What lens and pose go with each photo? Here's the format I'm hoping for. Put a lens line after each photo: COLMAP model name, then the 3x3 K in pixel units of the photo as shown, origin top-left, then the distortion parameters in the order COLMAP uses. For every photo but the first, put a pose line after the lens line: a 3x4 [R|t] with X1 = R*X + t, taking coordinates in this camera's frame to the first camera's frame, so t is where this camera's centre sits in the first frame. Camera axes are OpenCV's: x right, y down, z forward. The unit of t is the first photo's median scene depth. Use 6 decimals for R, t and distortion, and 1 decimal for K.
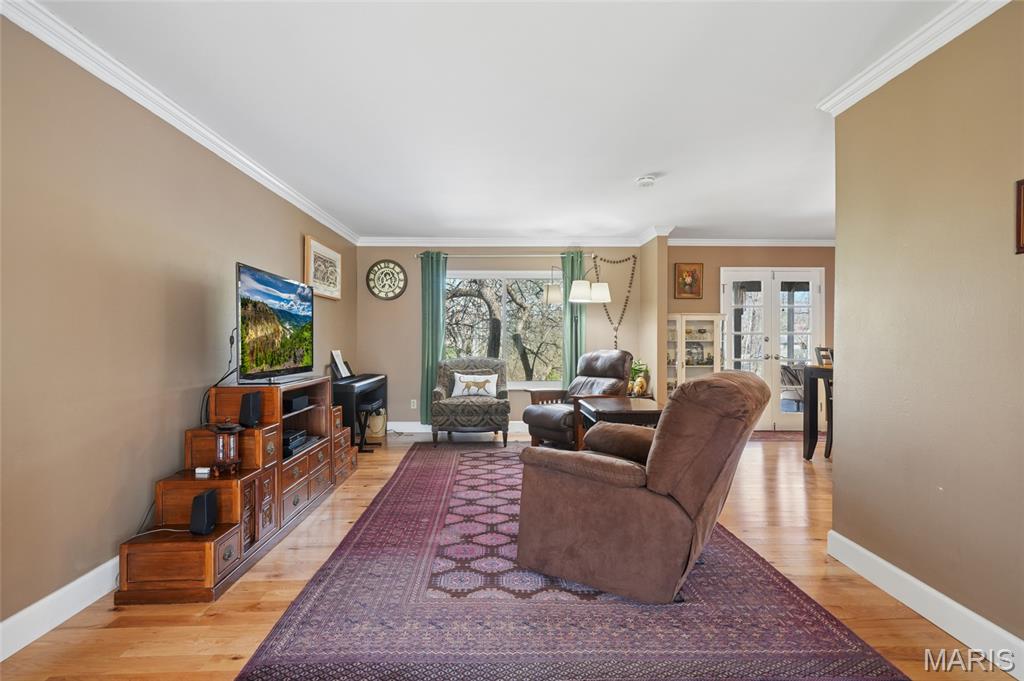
lens RADIAL K [[457.9, 0, 512.0], [0, 457.9, 340.5], [0, 0, 1]] dist [0.018033, 0.000036]
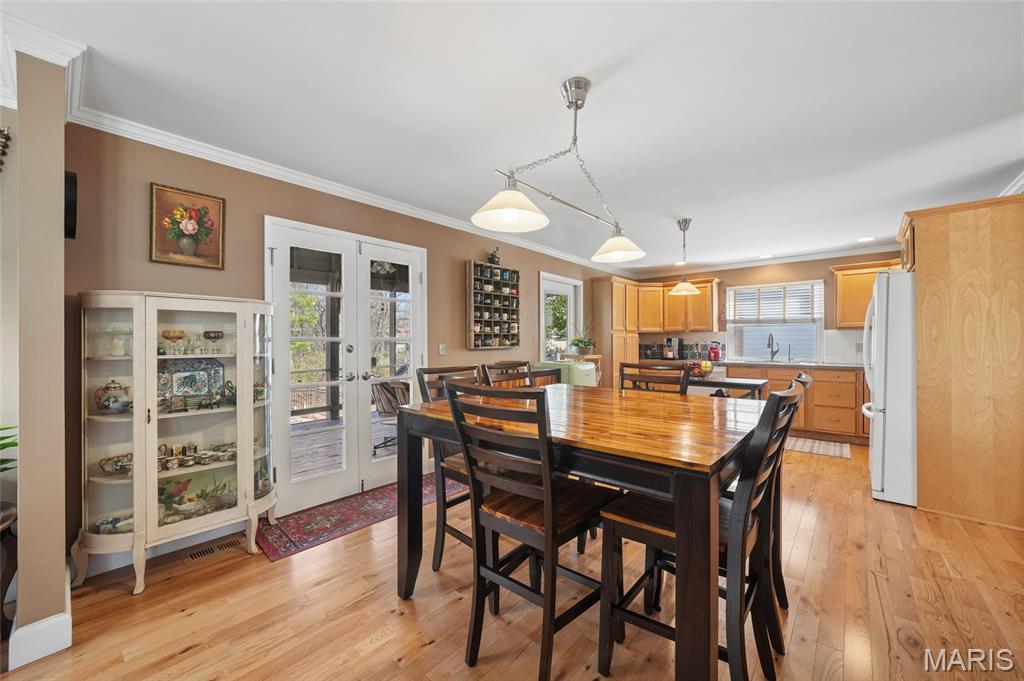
lens RADIAL K [[397.8, 0, 512.0], [0, 397.8, 340.5], [0, 0, 1]] dist [-0.001300, 0.000004]
pose [[0.680798, -0.001095, 0.732471, 0.329161], [0.001185, 0.999999, 0.000394, -0.014869], [-0.732470, 0.000600, 0.680799, 0.505162]]
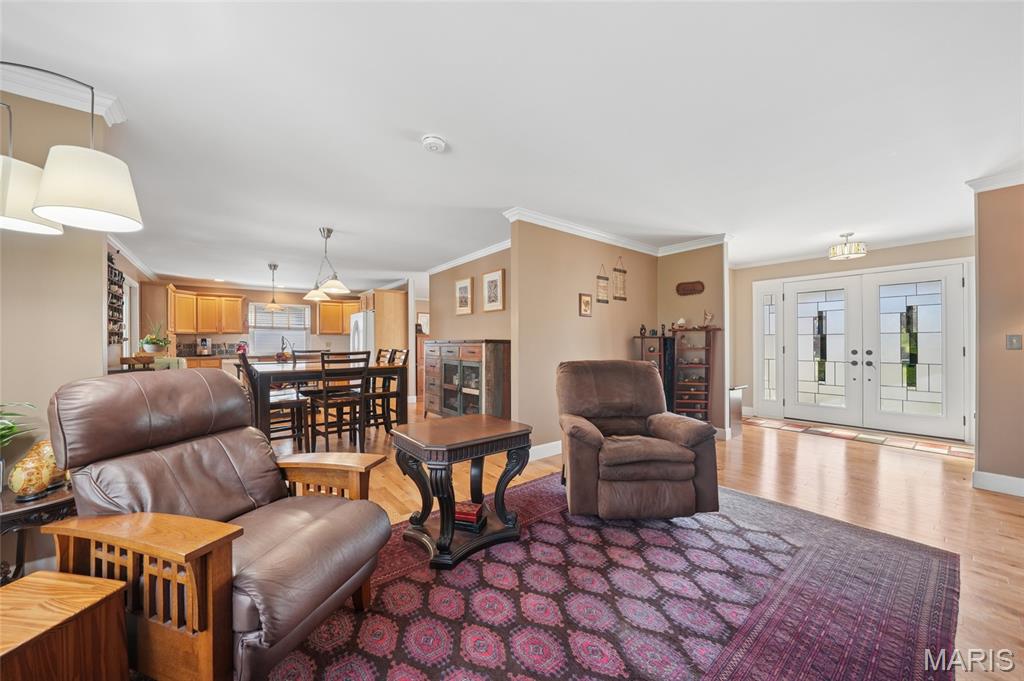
lens RADIAL K [[363.6, 0, 514.0], [0, 363.6, 343.1], [0, 0, 1]] dist [-0.025426, 0.002983]
pose [[-0.589427, 0.000819, 0.807821, -0.186475], [0.004857, 0.999985, 0.002529, -0.002321], [-0.807807, 0.005414, -0.589422, 0.813048]]
